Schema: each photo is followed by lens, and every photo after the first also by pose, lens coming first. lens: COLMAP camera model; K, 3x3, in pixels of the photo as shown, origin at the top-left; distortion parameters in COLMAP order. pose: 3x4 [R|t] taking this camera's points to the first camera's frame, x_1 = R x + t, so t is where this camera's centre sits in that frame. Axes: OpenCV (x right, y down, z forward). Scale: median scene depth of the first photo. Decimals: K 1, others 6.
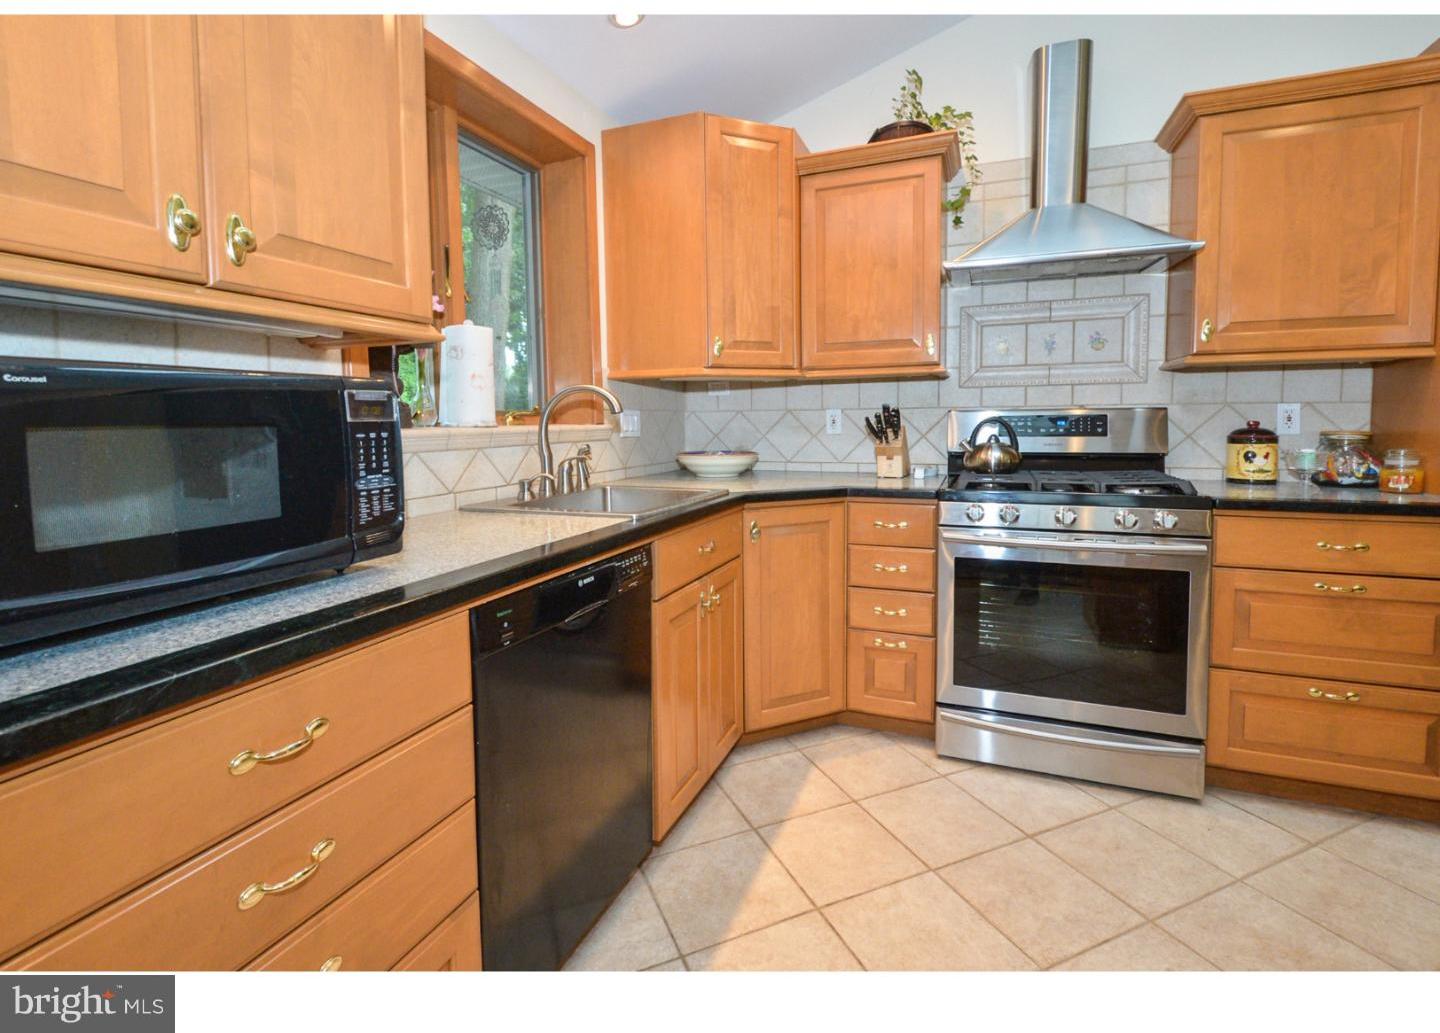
lens RADIAL K [[661.1, 0, 726.0], [0, 661.1, 458.1], [0, 0, 1]] dist [0.001570, -0.004786]
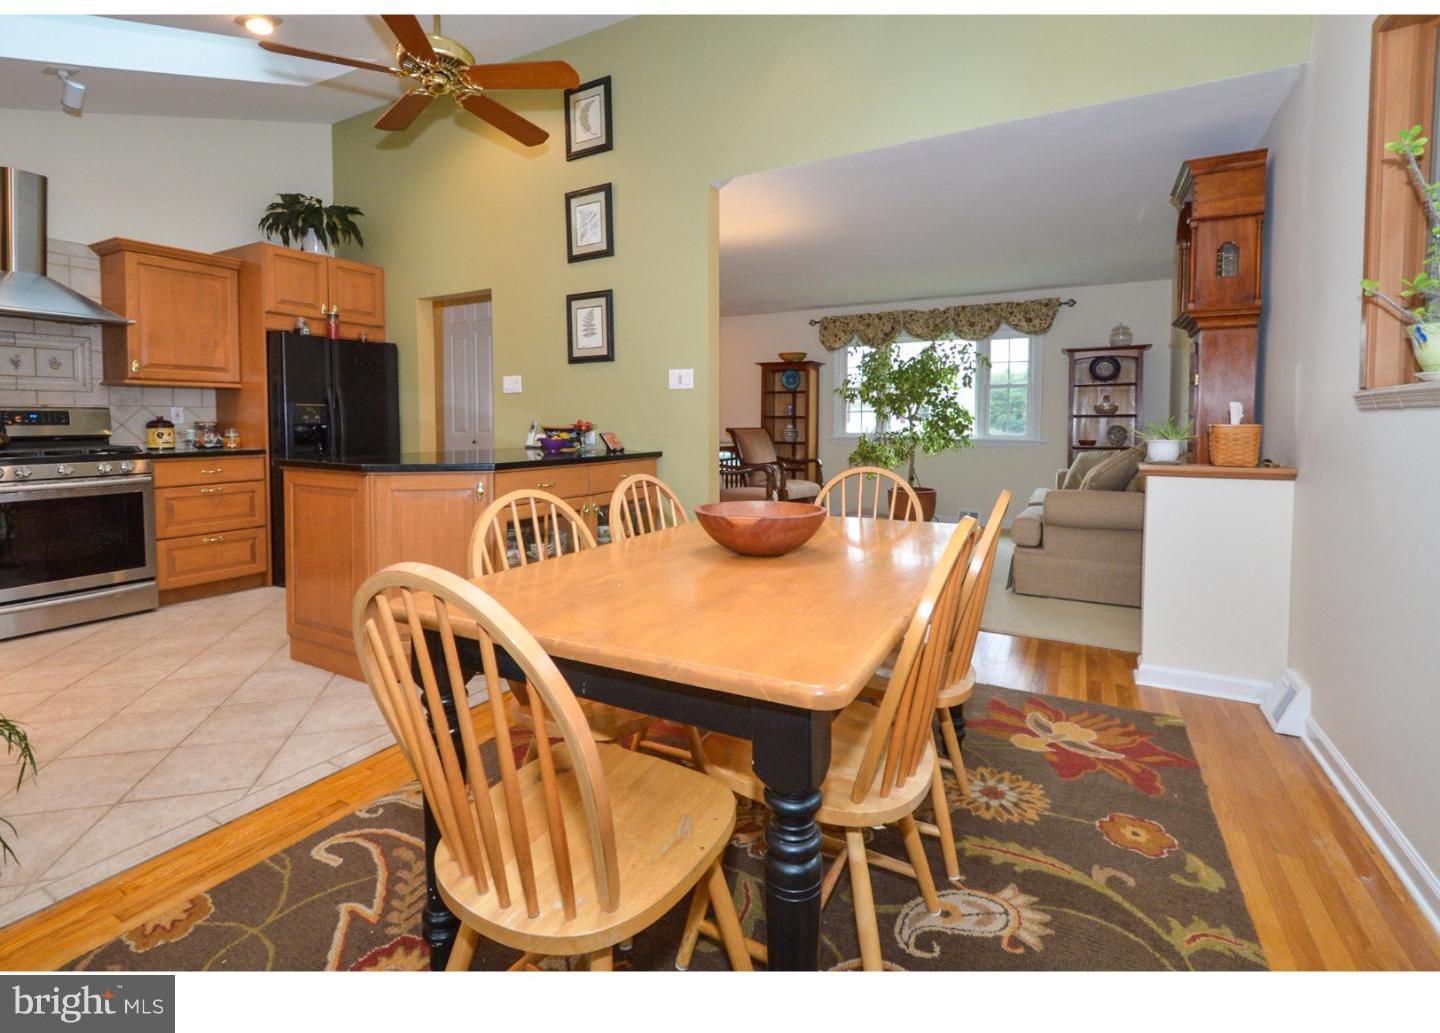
lens RADIAL K [[661.1, 0, 715.9], [0, 661.1, 446.2], [0, 0, 1]] dist [0.001570, -0.004786]
pose [[0.126342, -0.028637, 0.991573, -0.825564], [0.061206, 0.997904, 0.021021, 0.082877], [-0.990097, 0.058034, 0.127830, -0.758517]]
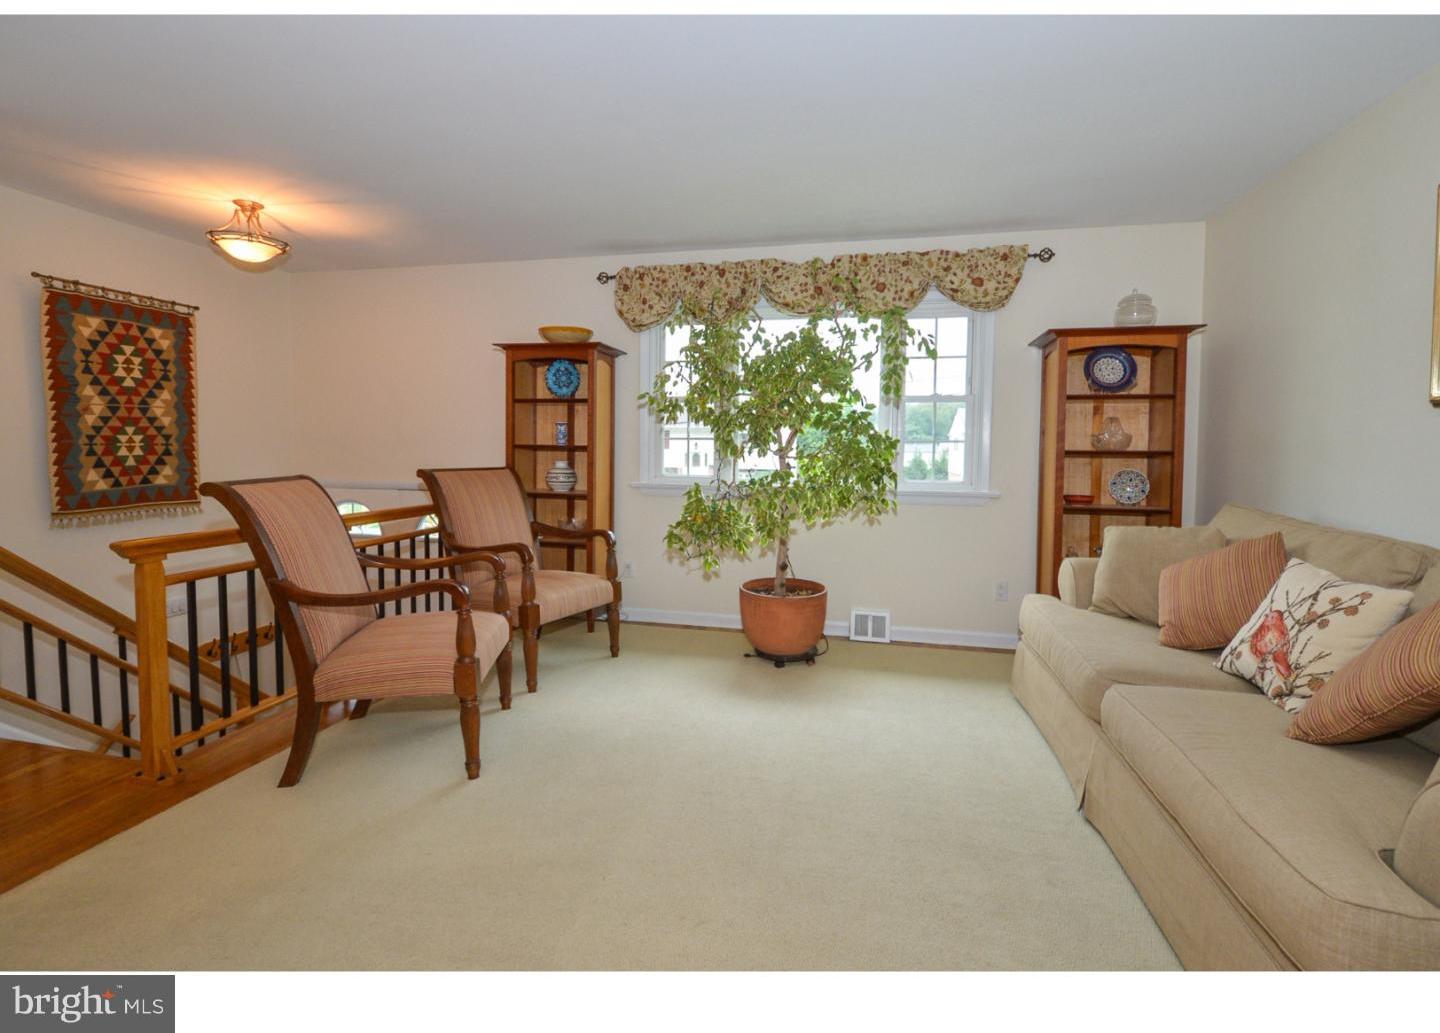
lens RADIAL K [[661.1, 0, 725.0], [0, 661.1, 480.5], [0, 0, 1]] dist [0.001570, -0.004786]
pose [[-0.153786, -0.042347, 0.987196, 0.693777], [0.054397, 0.997203, 0.051250, 0.051563], [-0.986606, 0.061582, -0.151053, -0.876673]]
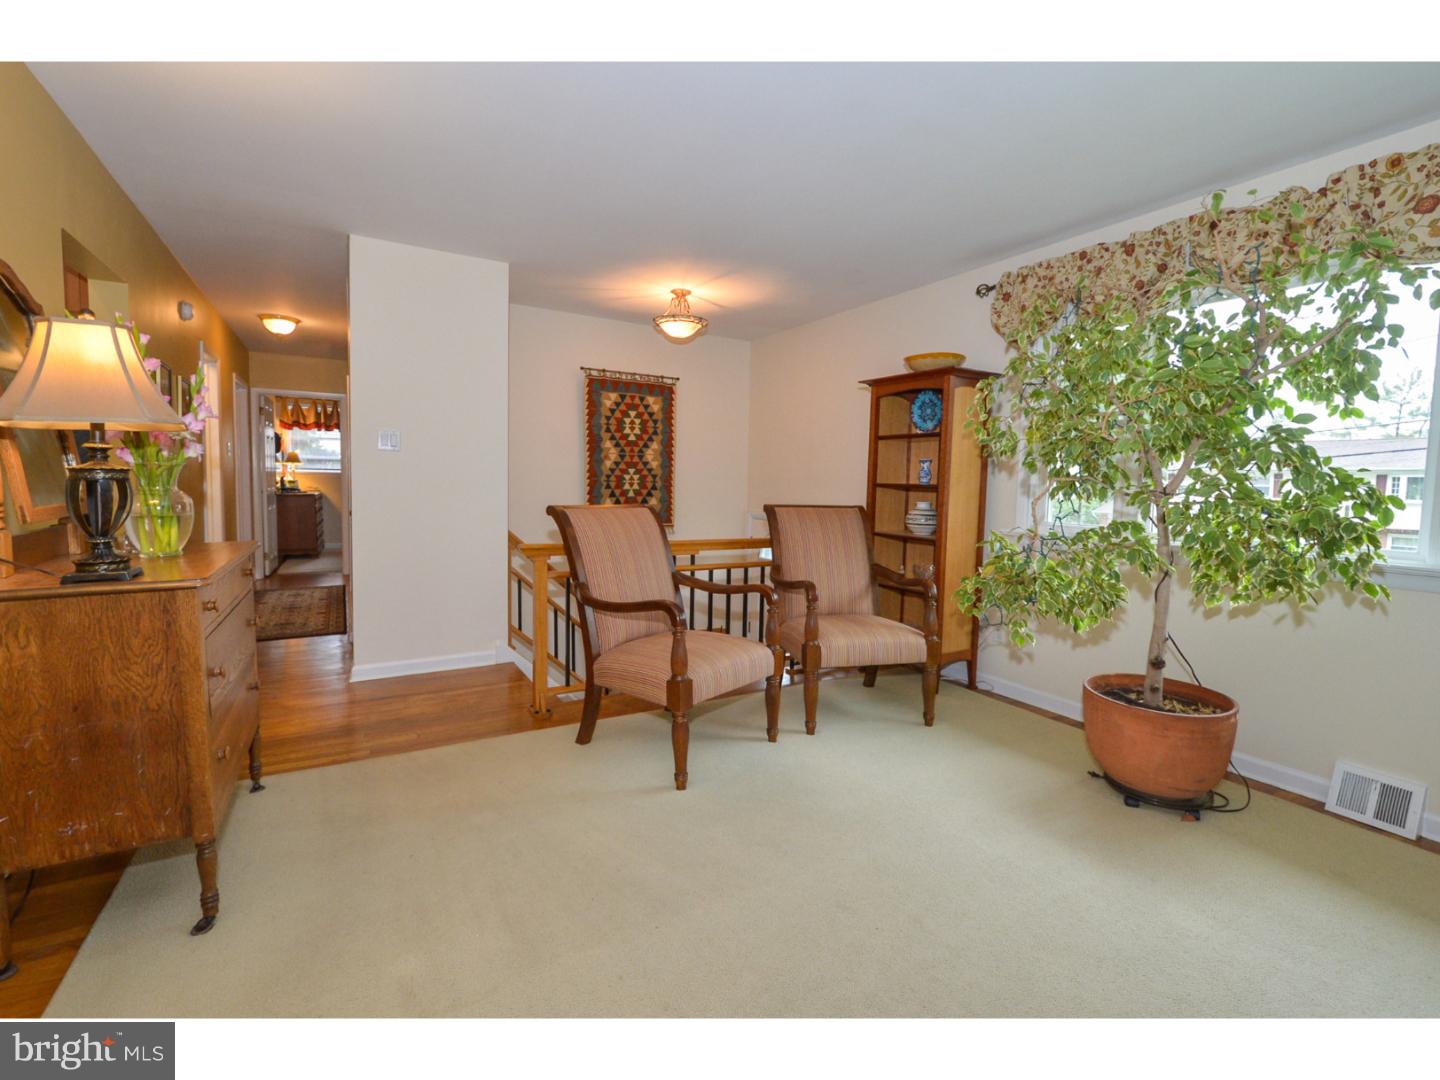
lens RADIAL K [[658.1, 0, 714.8], [0, 658.1, 525.5], [0, 0, 1]] dist [-0.001361, -0.002980]
pose [[0.630874, -0.028684, 0.775355, 0.948997], [0.023218, 0.999567, 0.018087, 0.085959], [-0.775538, 0.006592, 0.631267, -1.363925]]
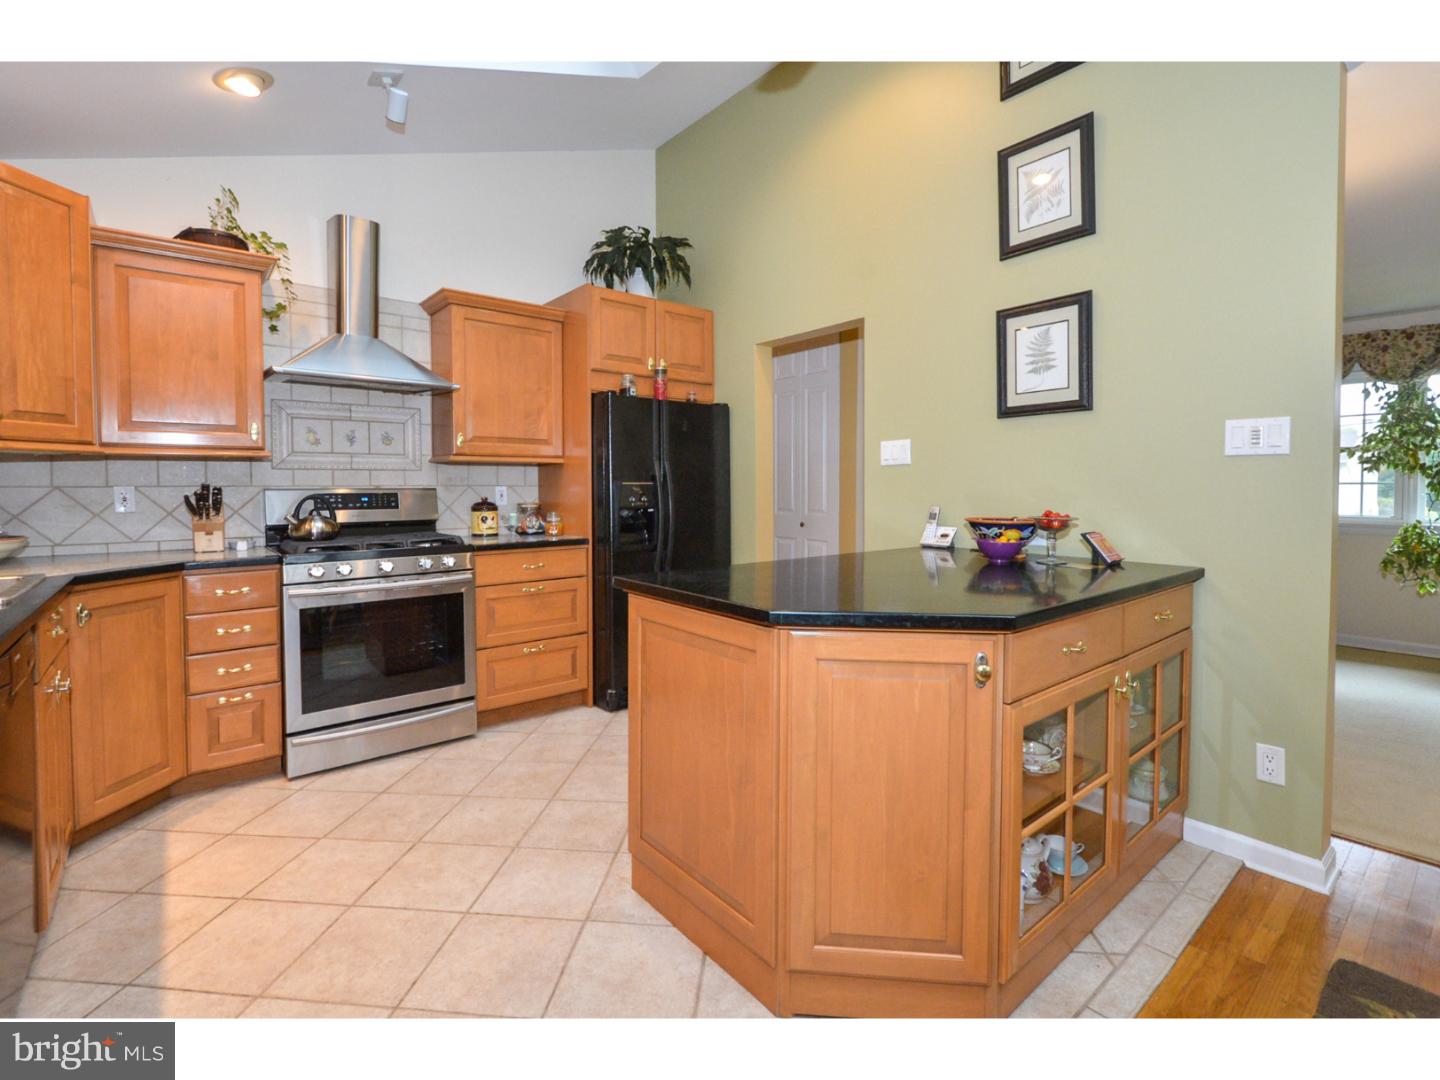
lens RADIAL K [[658.1, 0, 717.4], [0, 658.1, 508.0], [0, 0, 1]] dist [-0.001361, -0.002980]
pose [[0.484144, -0.019807, 0.874764, -0.315061], [0.051532, 0.998654, -0.005909, 0.008519], [-0.873469, 0.047939, 0.484513, -0.256411]]
